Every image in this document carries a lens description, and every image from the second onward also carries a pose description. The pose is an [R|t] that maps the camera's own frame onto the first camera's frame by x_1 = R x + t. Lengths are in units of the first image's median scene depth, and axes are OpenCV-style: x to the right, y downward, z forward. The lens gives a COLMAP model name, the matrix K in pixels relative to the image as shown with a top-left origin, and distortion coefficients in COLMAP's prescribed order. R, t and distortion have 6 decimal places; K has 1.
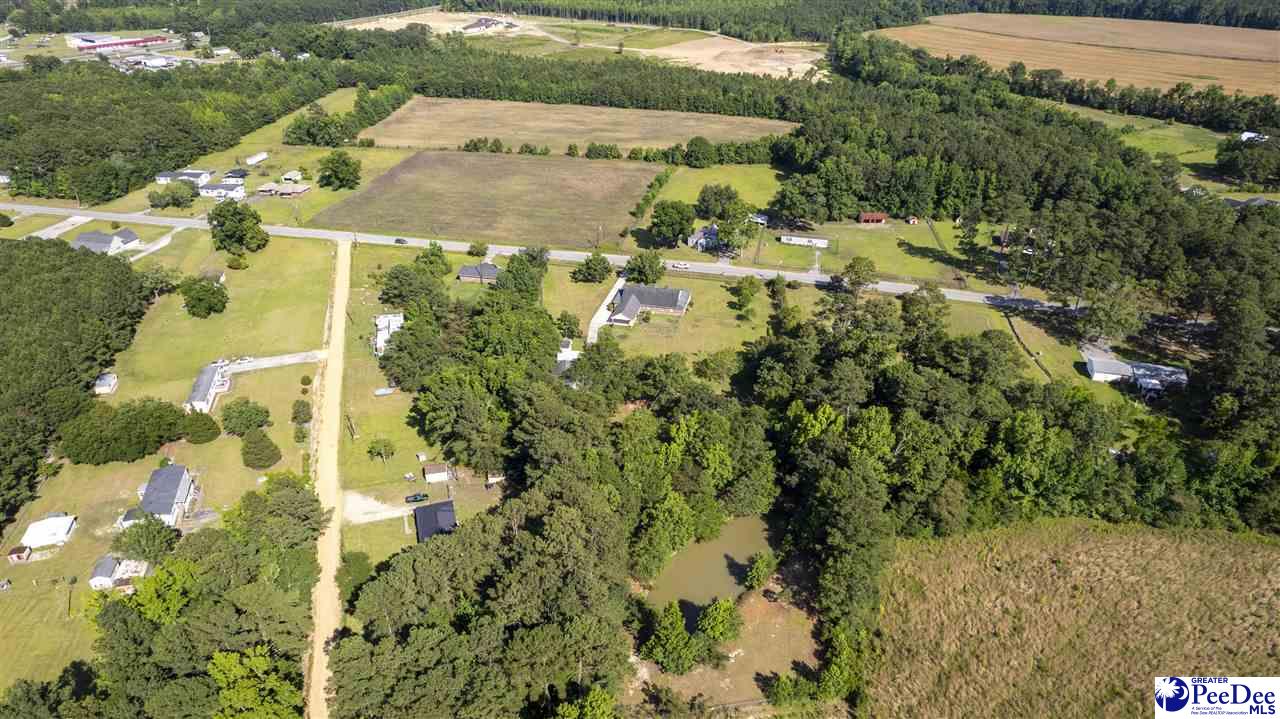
lens RADIAL K [[821.3, 0, 644.6], [0, 821.3, 358.2], [0, 0, 1]] dist [-0.078041, 0.067681]
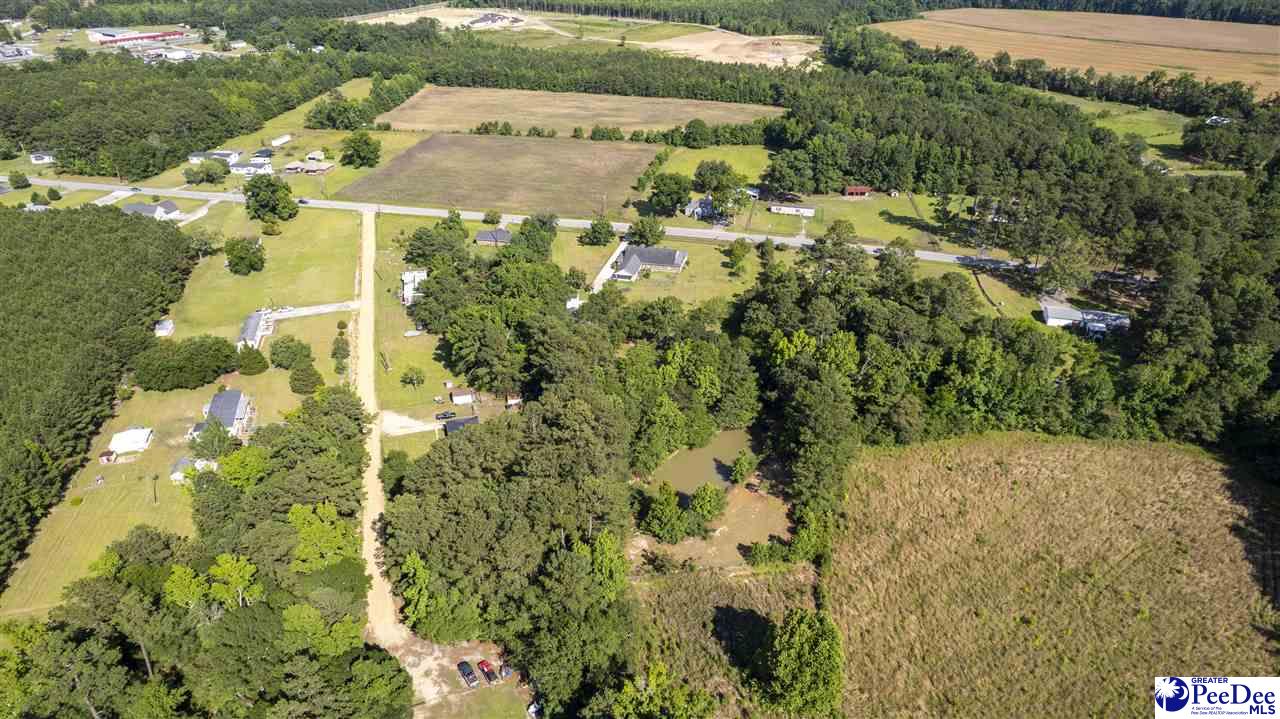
lens RADIAL K [[821.3, 0, 644.5], [0, 821.3, 355.5], [0, 0, 1]] dist [-0.078041, 0.067681]
pose [[0.999996, -0.000075, -0.002742, 0.002049], [0.000070, 0.999998, -0.001905, 0.057054], [0.002742, 0.001905, 0.999994, -0.094977]]
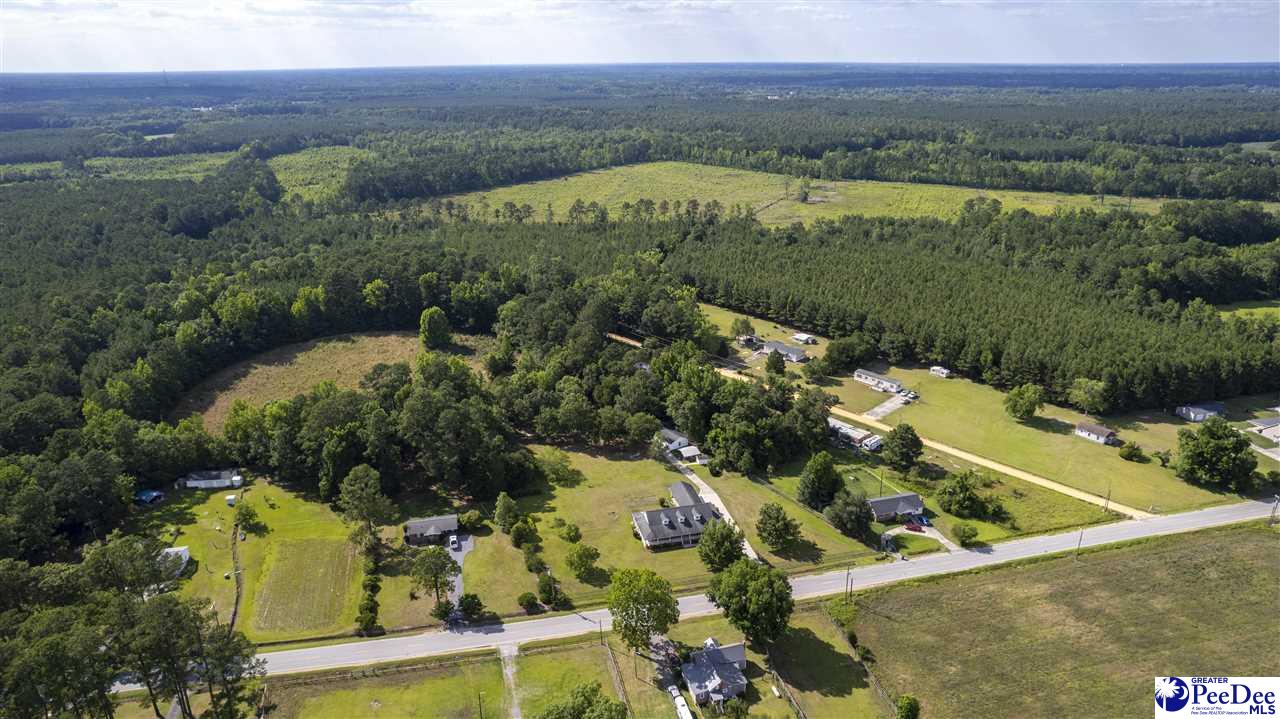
lens RADIAL K [[821.3, 0, 647.9], [0, 821.3, 364.8], [0, 0, 1]] dist [-0.078041, 0.067681]
pose [[-0.889735, 0.168675, -0.424171, 0.352168], [-0.215019, 0.664819, 0.715390, -0.741713], [0.402665, 0.727712, -0.555244, 1.271422]]
